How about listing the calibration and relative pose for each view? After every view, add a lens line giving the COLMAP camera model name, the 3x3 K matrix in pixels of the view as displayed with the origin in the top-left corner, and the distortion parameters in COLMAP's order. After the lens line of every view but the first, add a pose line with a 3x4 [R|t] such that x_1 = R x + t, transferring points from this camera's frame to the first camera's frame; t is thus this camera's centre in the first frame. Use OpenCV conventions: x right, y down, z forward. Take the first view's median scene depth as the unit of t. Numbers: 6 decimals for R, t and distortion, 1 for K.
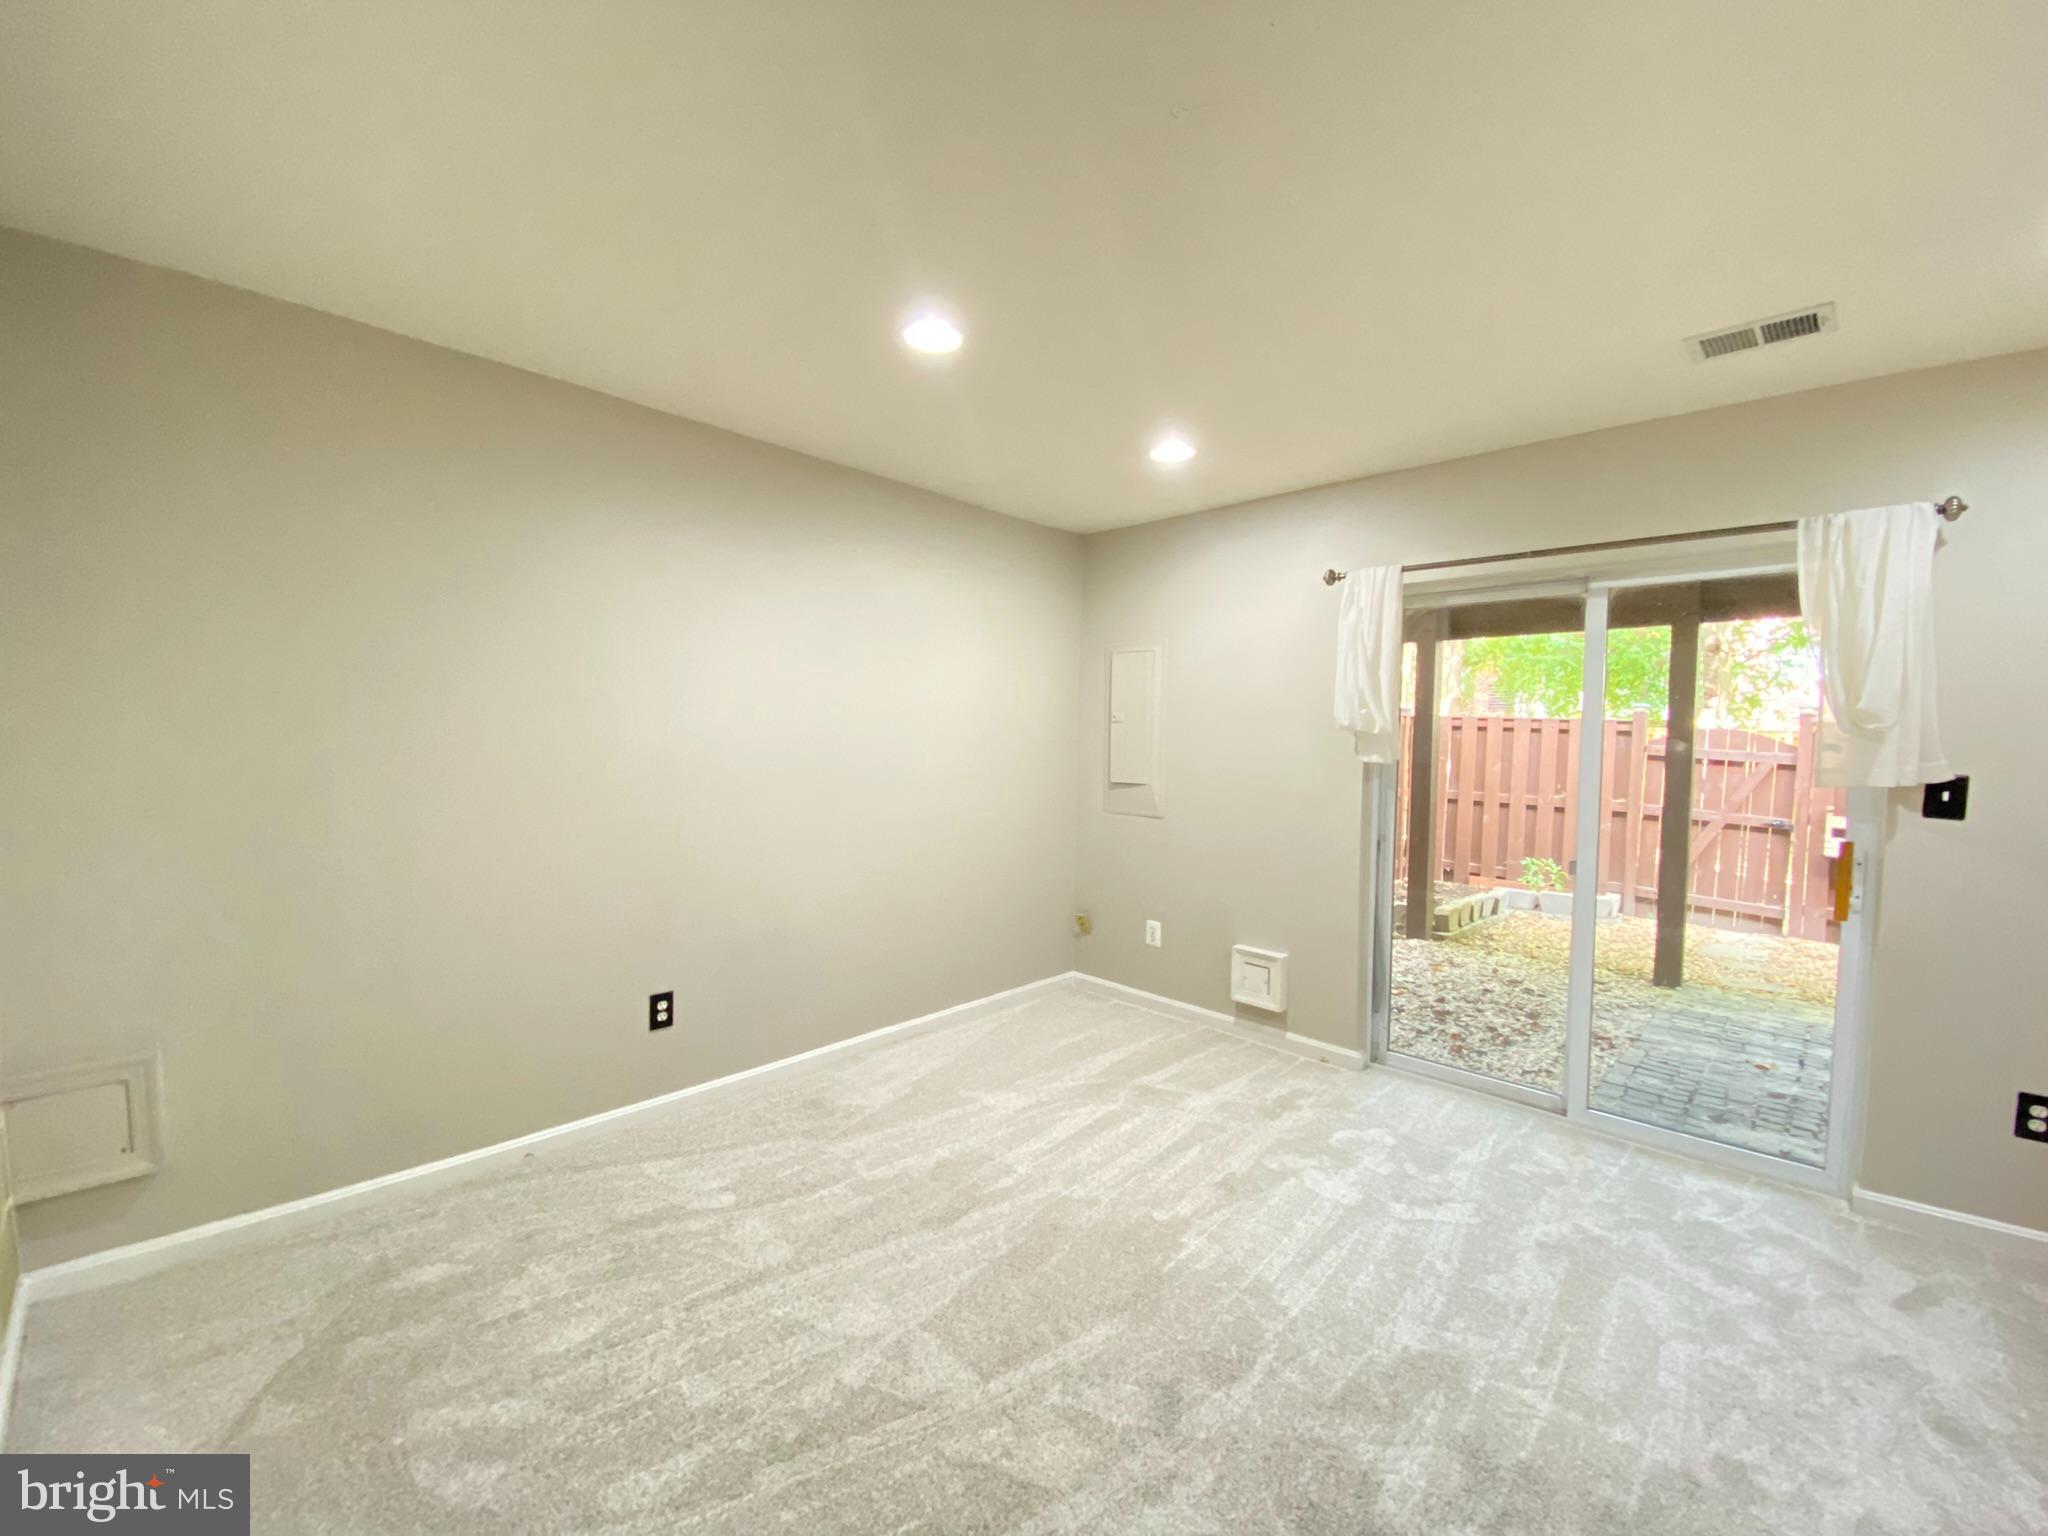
lens RADIAL K [[834.1, 0, 1017.6], [0, 834.1, 770.3], [0, 0, 1]] dist [0.038813, -0.029498]
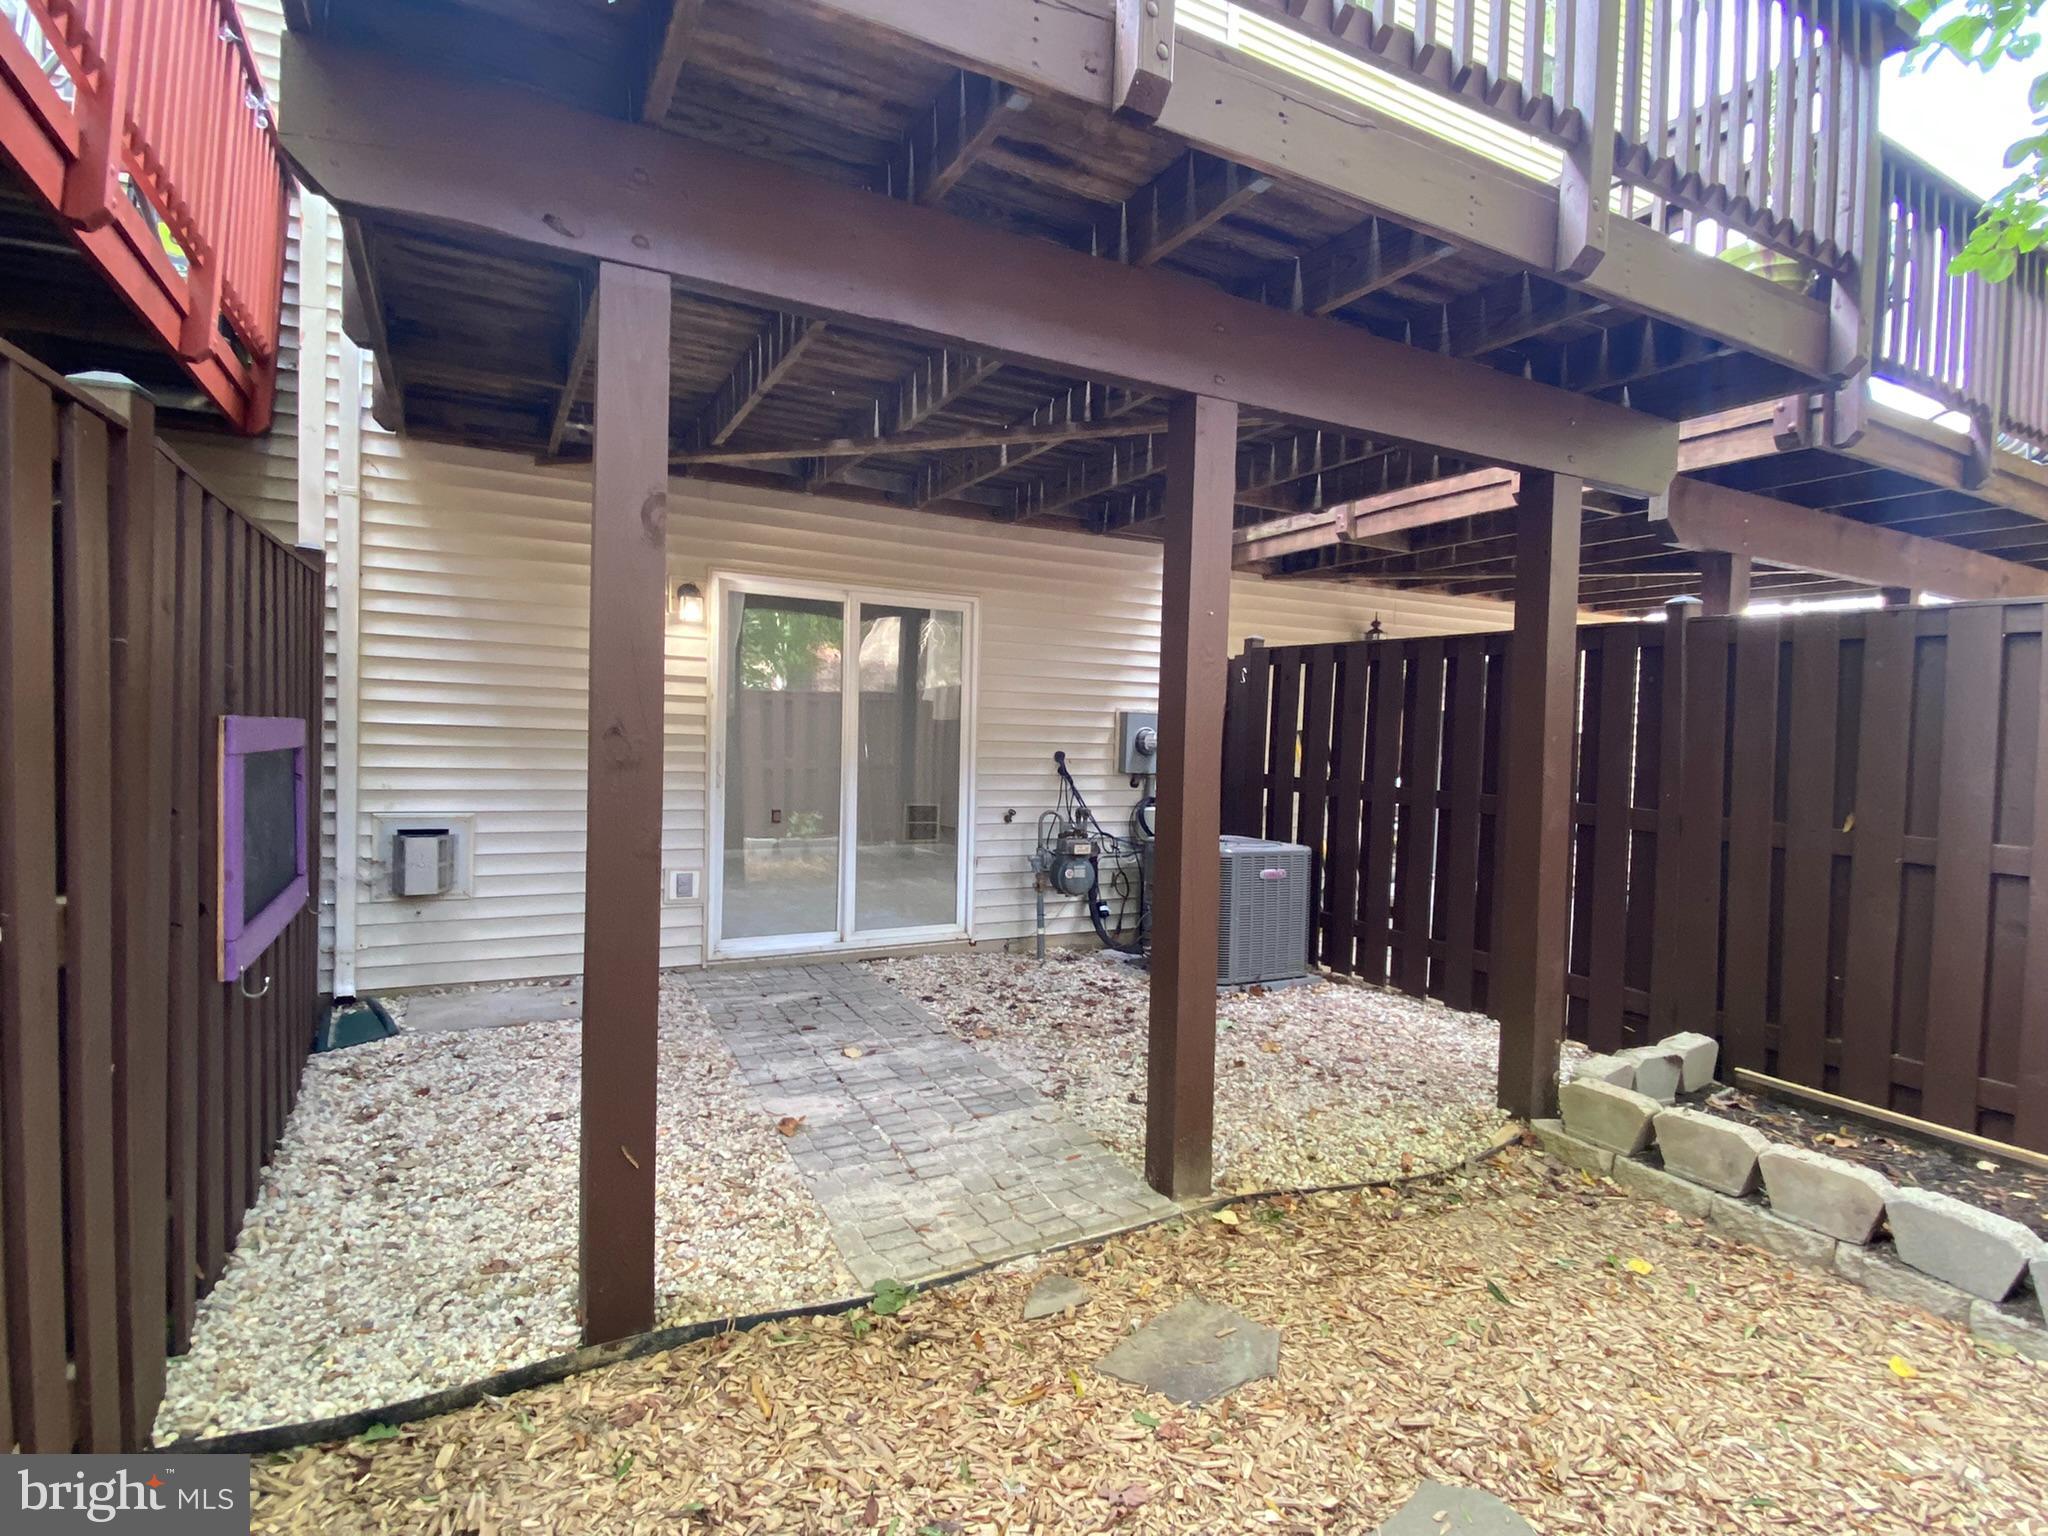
lens RADIAL K [[1002.9, 0, 1011.7], [0, 1002.9, 766.7], [0, 0, 1]] dist [0.054038, -0.047957]
pose [[-0.327088, 0.011959, -0.944918, 1.913950], [-0.064980, 0.997269, 0.035115, 0.014084], [0.942757, 0.072886, -0.325418, 1.561443]]
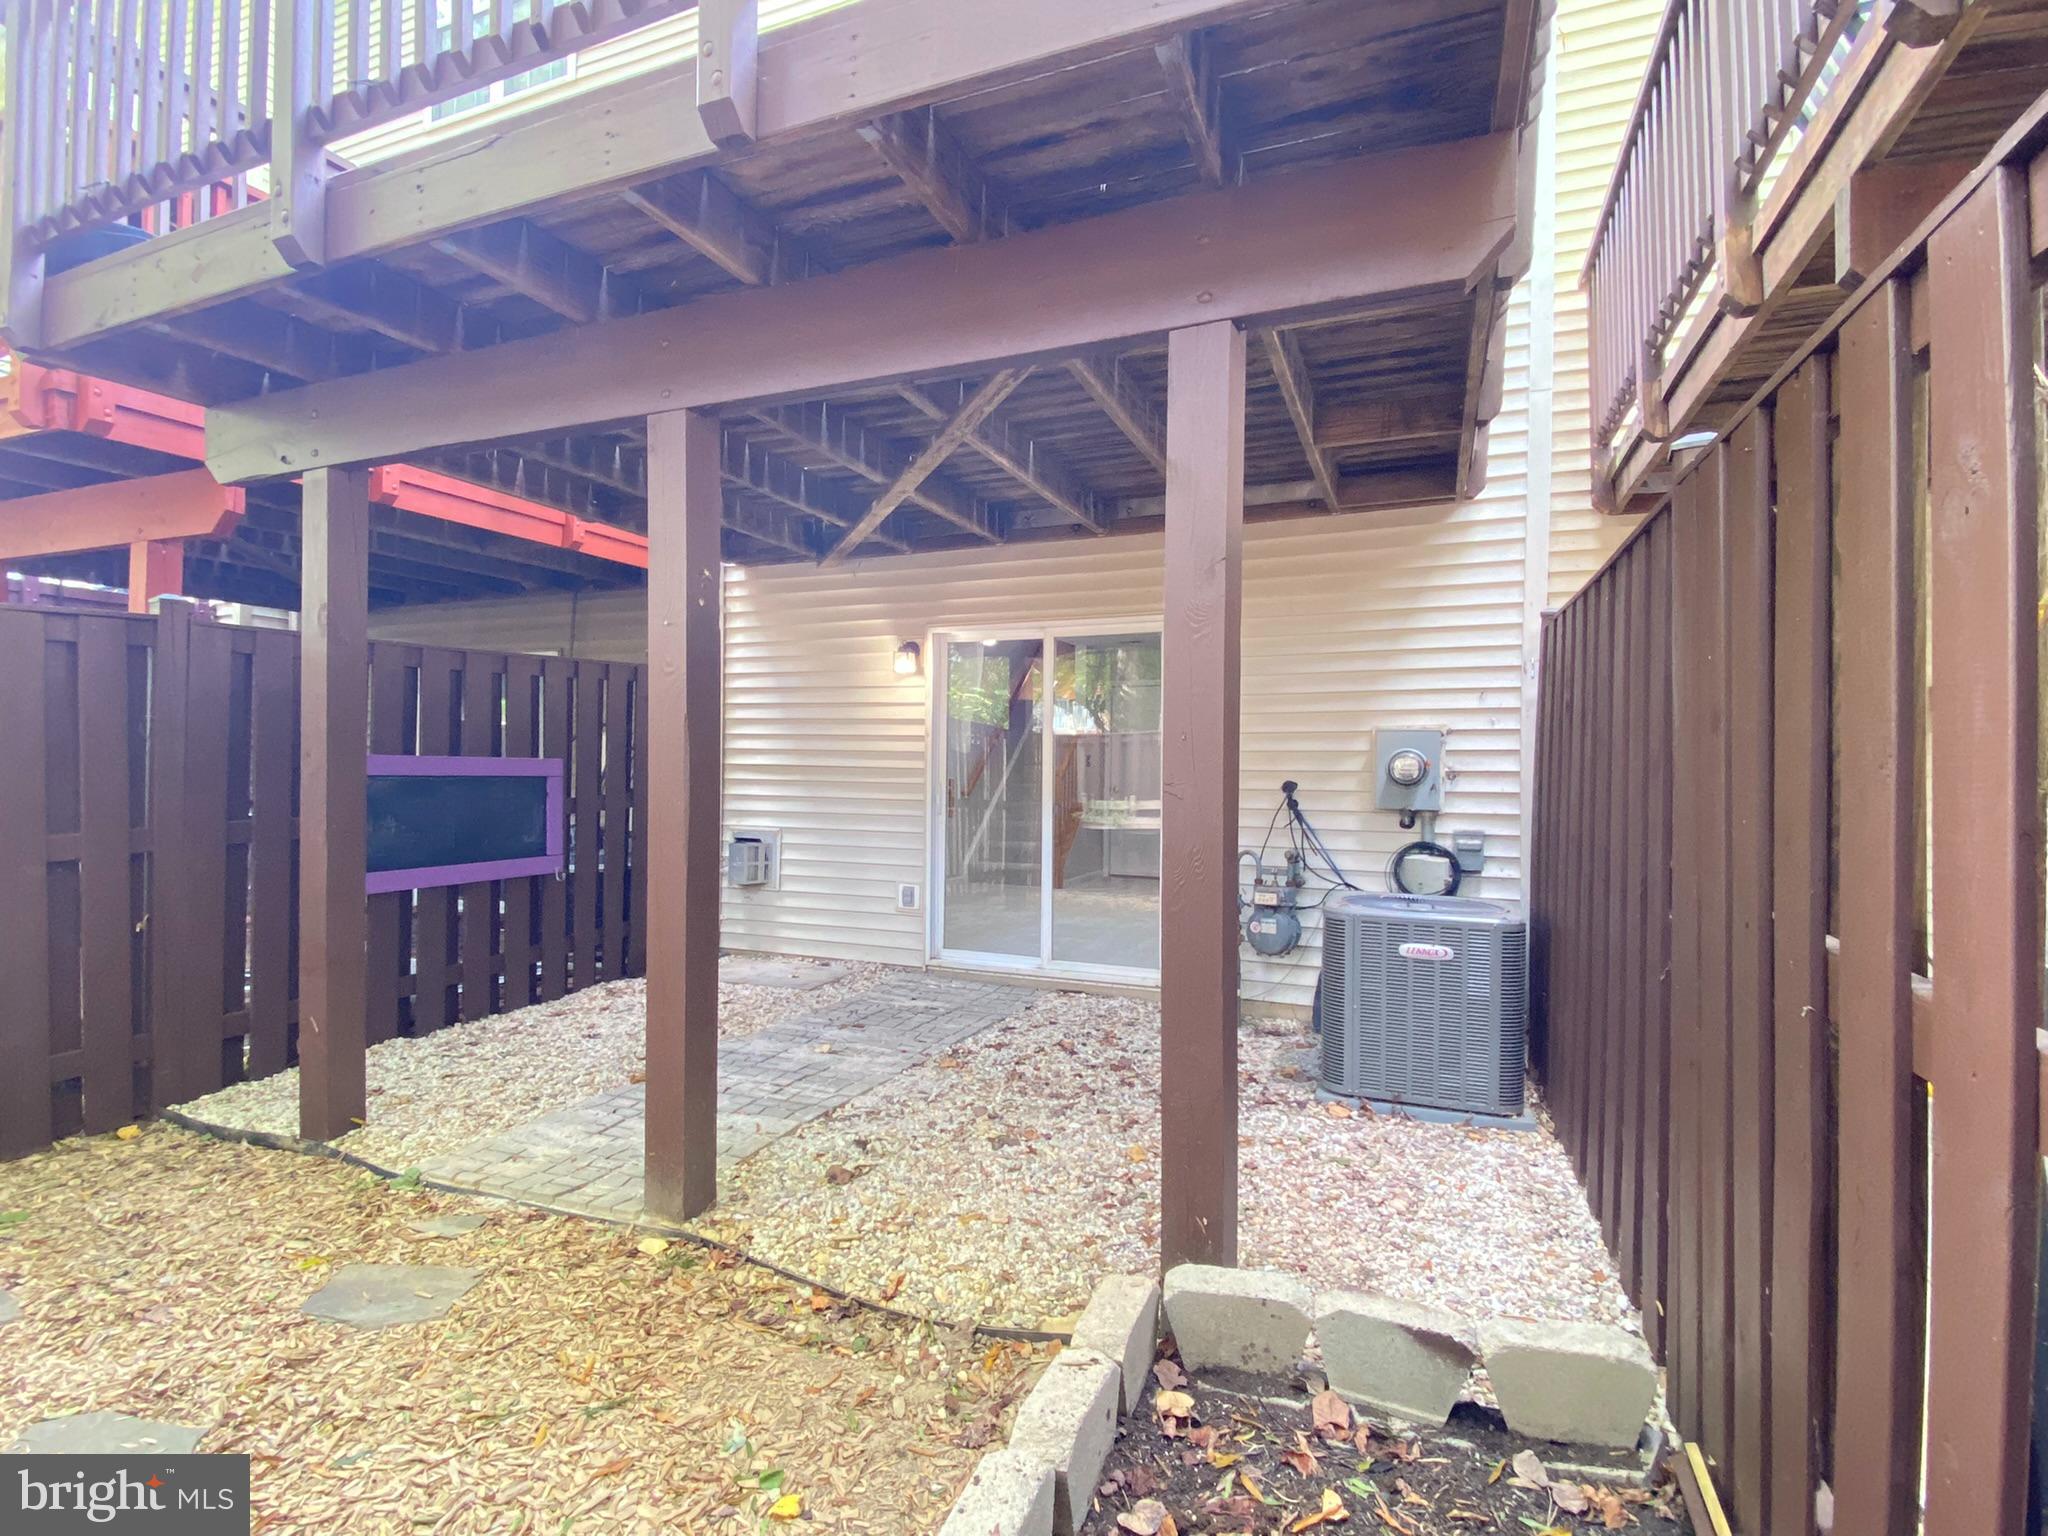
lens RADIAL K [[1002.9, 0, 1011.7], [0, 1002.9, 766.7], [0, 0, 1]] dist [0.054038, -0.047957]
pose [[-0.938386, -0.018159, -0.345112, 1.151336], [-0.030030, 0.999126, 0.029082, -0.006764], [0.344282, 0.037653, -0.938111, 2.266409]]
